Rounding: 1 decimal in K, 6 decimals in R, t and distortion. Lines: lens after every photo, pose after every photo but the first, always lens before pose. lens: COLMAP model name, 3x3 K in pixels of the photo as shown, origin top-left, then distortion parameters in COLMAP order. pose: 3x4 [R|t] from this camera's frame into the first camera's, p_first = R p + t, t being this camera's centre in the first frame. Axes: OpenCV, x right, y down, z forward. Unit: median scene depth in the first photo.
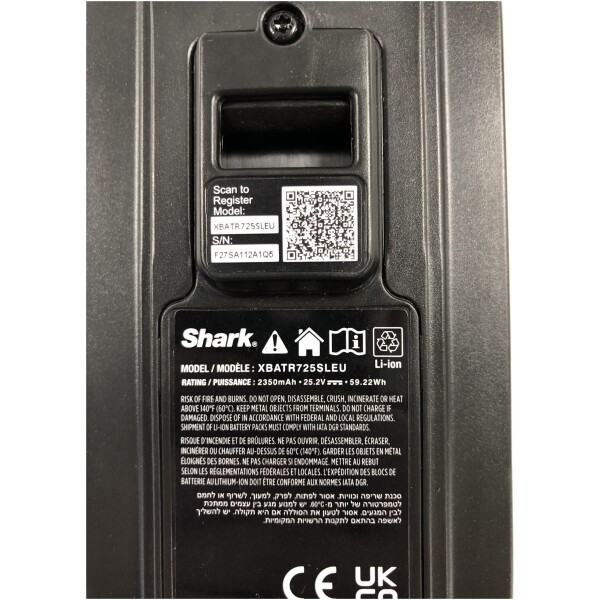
lens RADIAL K [[545.2, 0, 301.9], [0, 545.2, 301.3], [0, 0, 1]] dist [-0.079250, -0.006981]
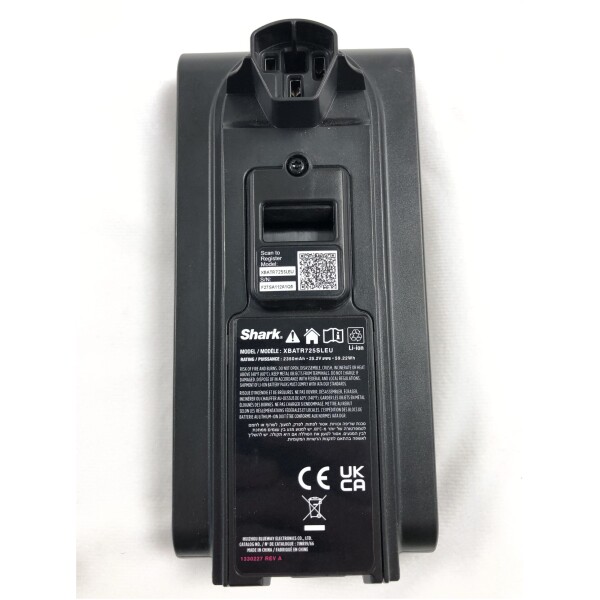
lens RADIAL K [[545.2, 0, 298.9], [0, 545.2, 299.9], [0, 0, 1]] dist [-0.079250, -0.006981]
pose [[0.999577, -0.007045, 0.028224, -0.079446], [0.009950, 0.994512, -0.104152, 0.143032], [-0.027336, 0.104389, 0.994161, -0.797950]]
